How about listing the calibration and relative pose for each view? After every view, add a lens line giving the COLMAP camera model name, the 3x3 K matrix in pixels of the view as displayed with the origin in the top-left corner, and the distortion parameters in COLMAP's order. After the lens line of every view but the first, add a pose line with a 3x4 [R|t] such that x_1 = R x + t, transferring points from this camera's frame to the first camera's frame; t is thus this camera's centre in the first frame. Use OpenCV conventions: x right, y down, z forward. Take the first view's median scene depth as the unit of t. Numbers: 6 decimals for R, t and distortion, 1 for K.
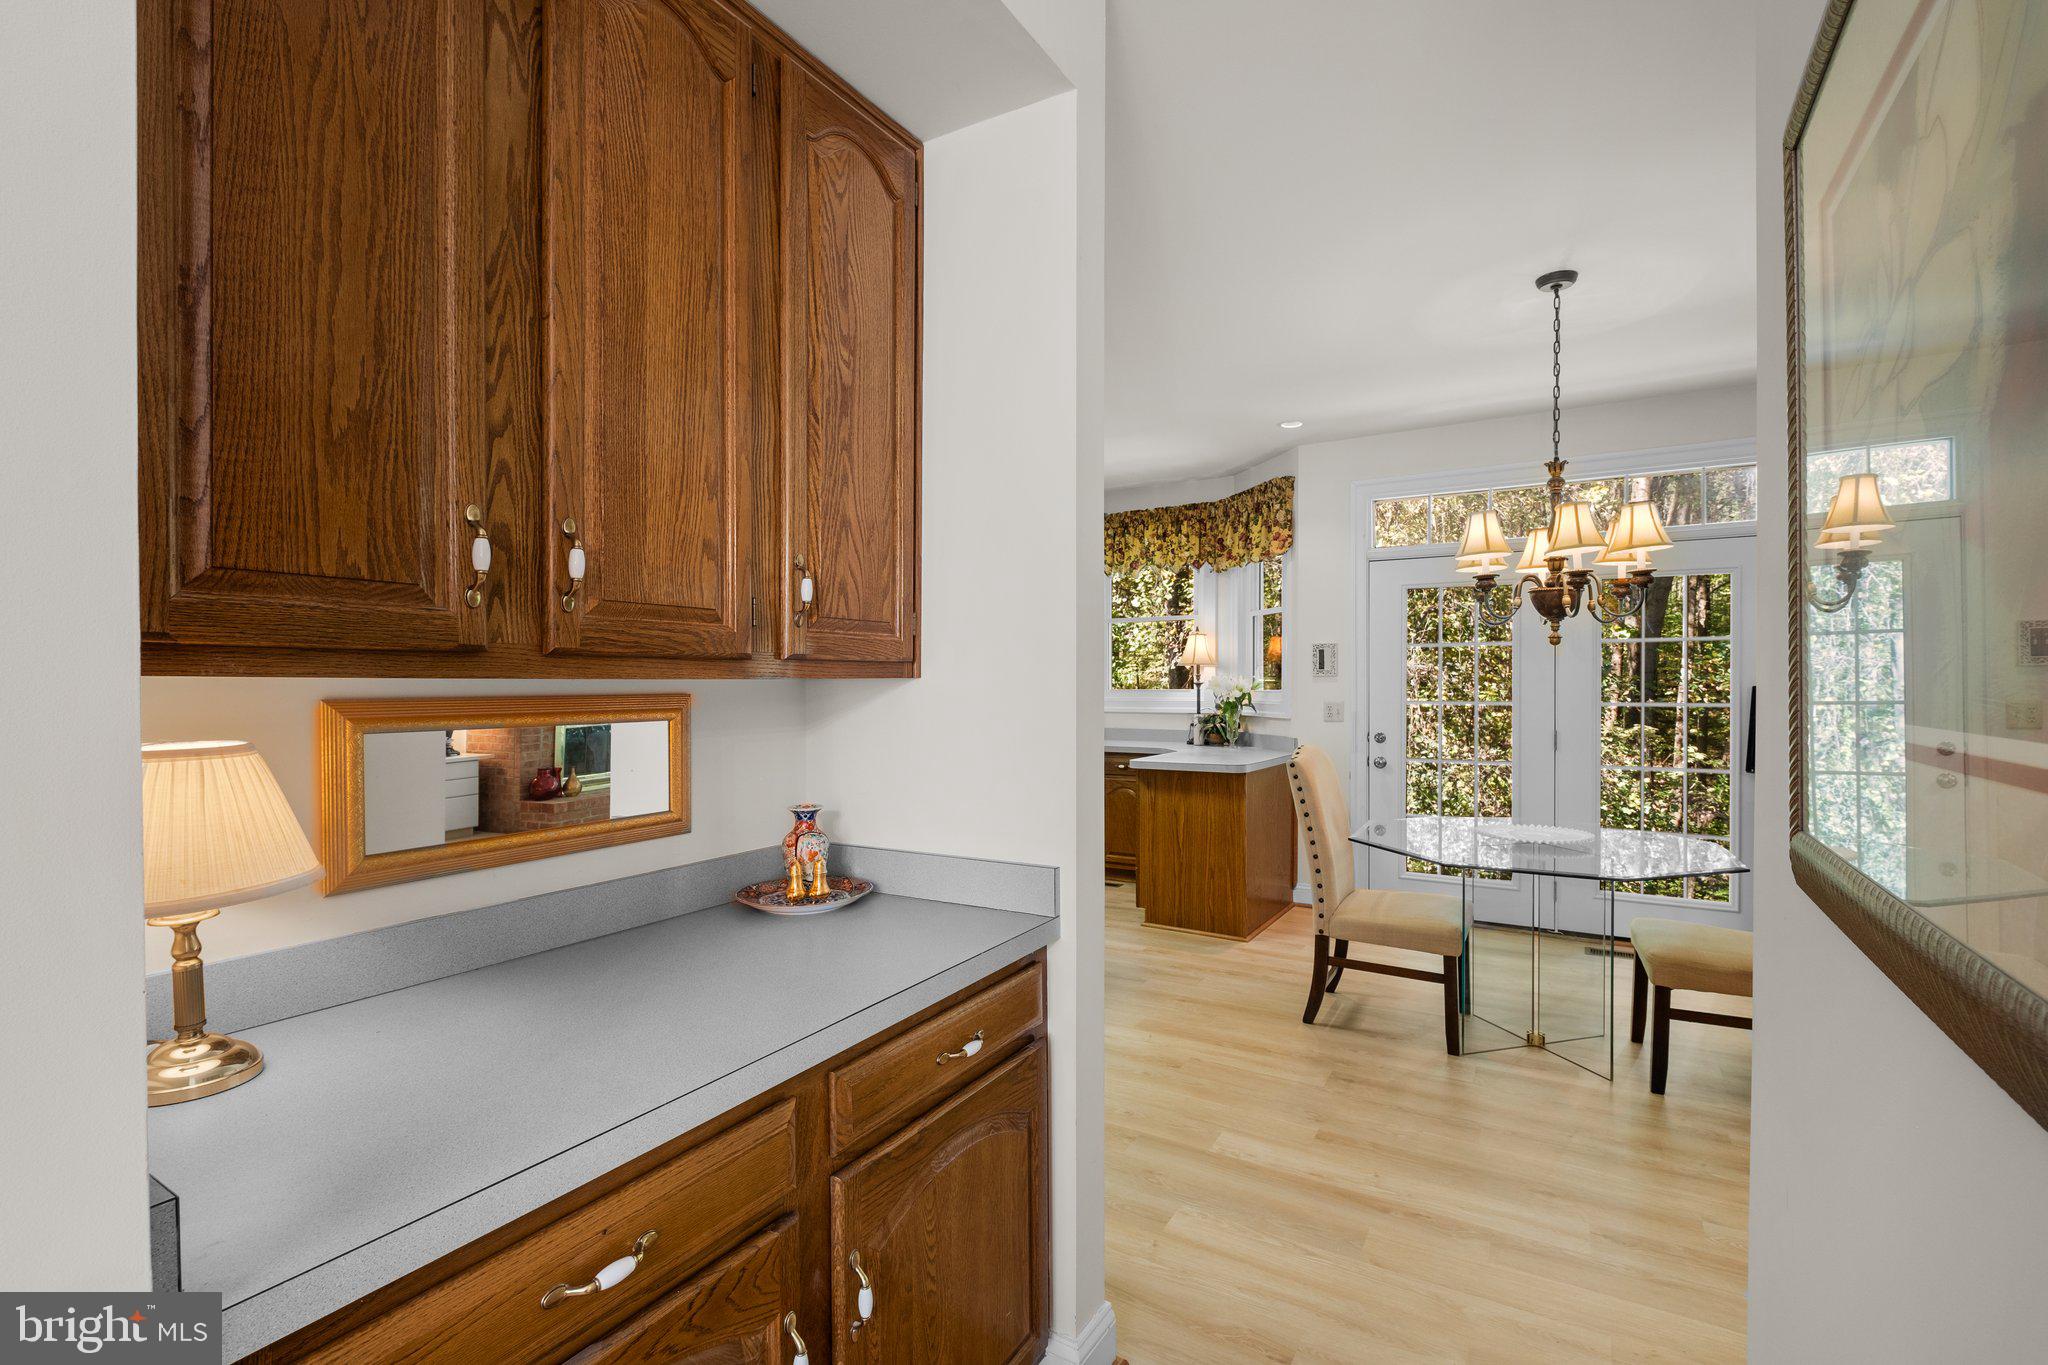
lens RADIAL K [[911.7, 0, 1035.3], [0, 911.7, 689.2], [0, 0, 1]] dist [0.003004, 0.000236]
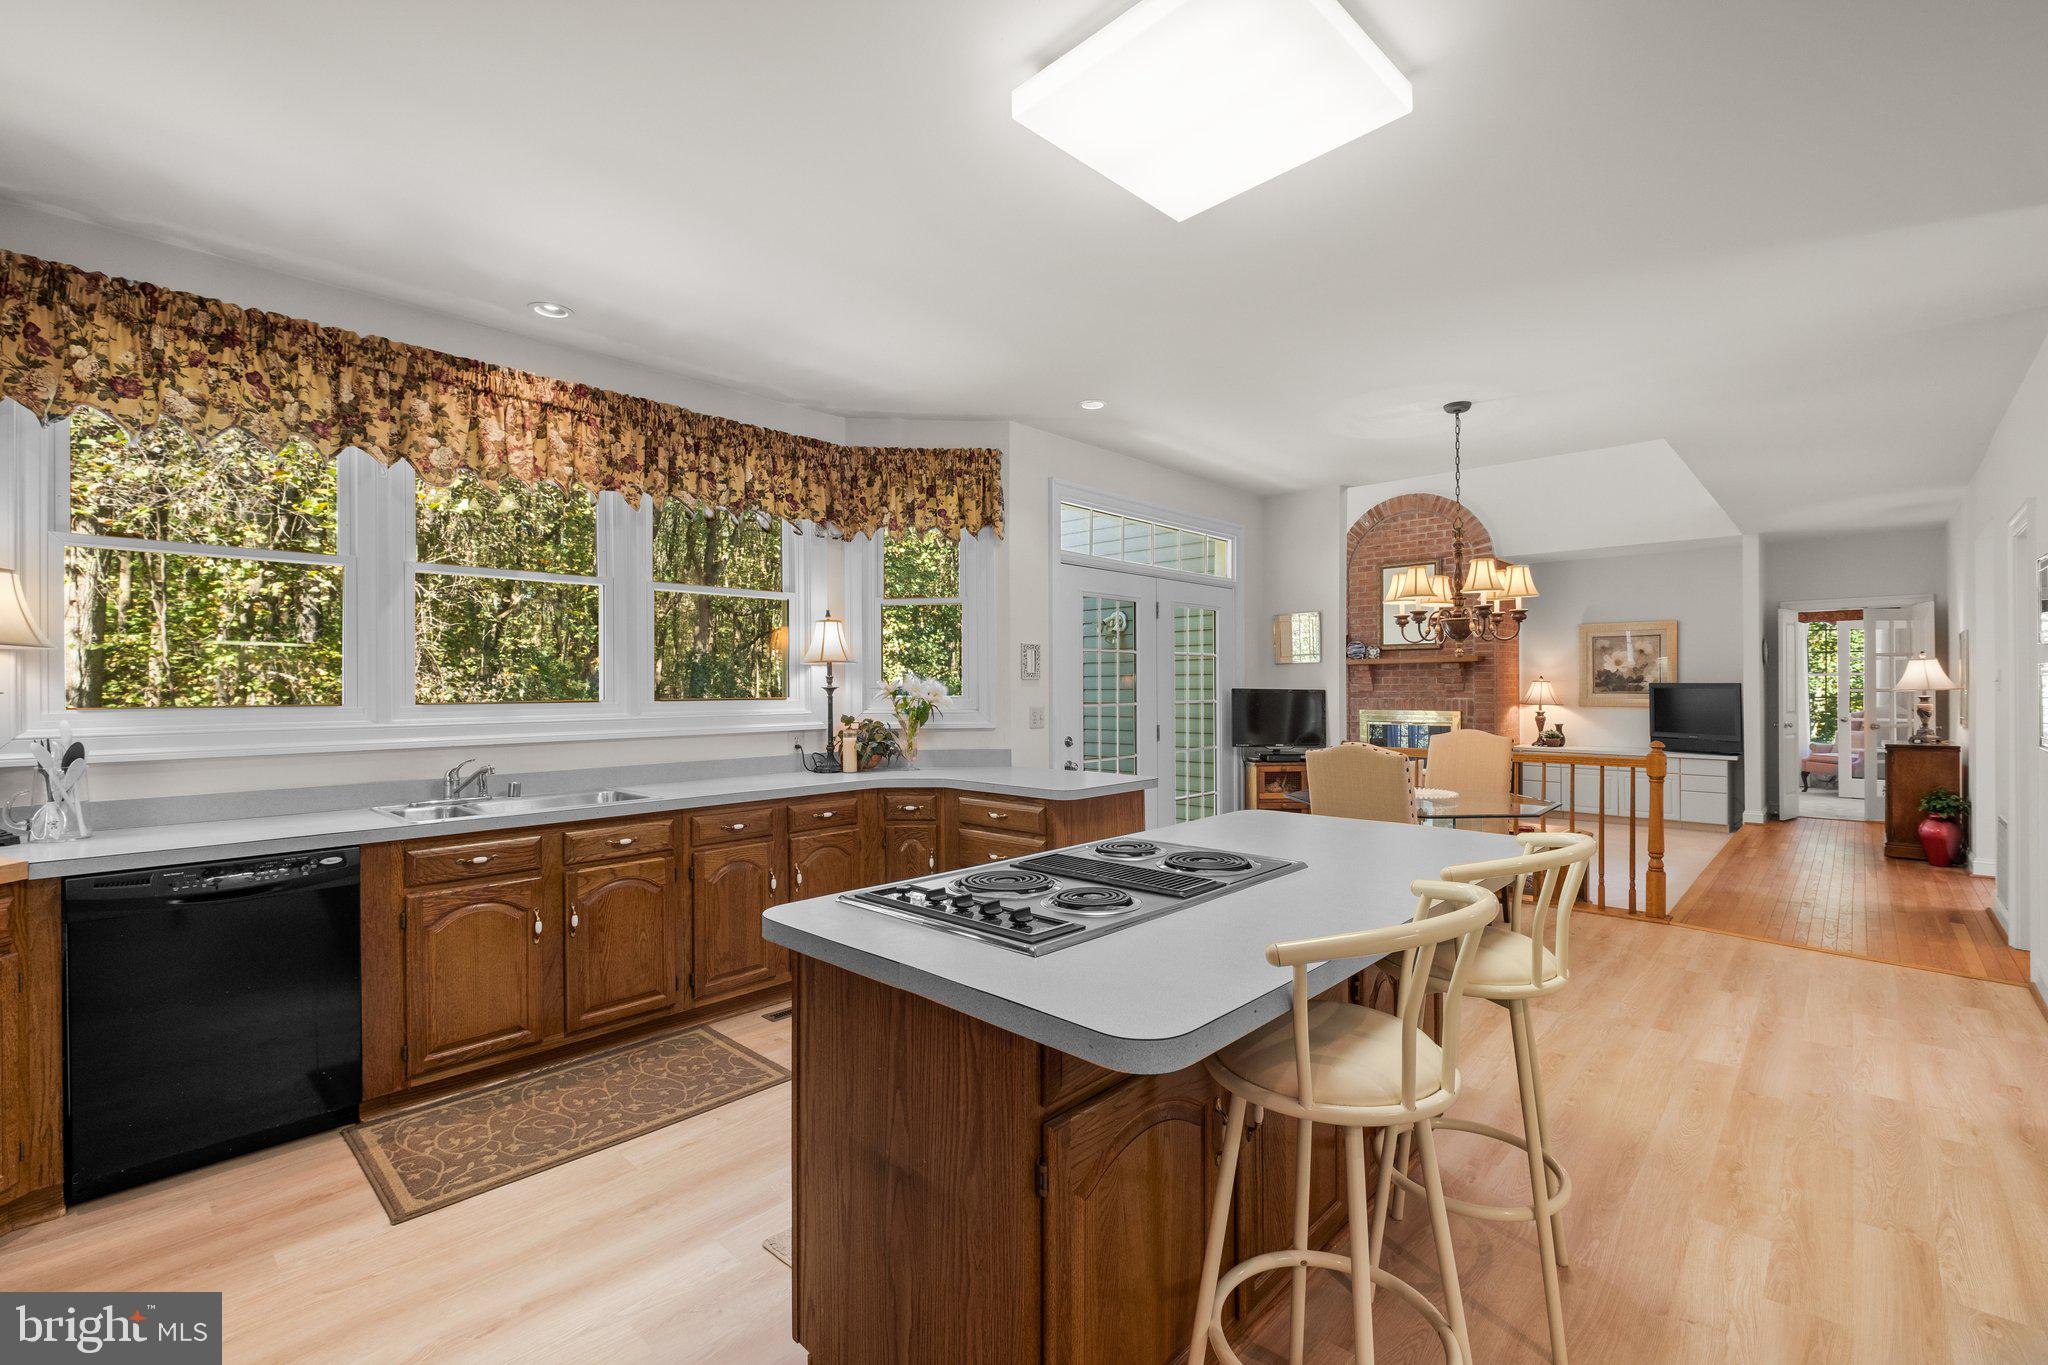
lens RADIAL K [[884.6, 0, 1046.8], [0, 884.6, 684.4], [0, 0, 1]] dist [0.000622, -0.005578]
pose [[0.205177, 0.003366, 0.978719, -0.594501], [0.012282, 0.999906, -0.006014, -0.004106], [-0.978648, 0.013255, 0.205116, 0.857619]]
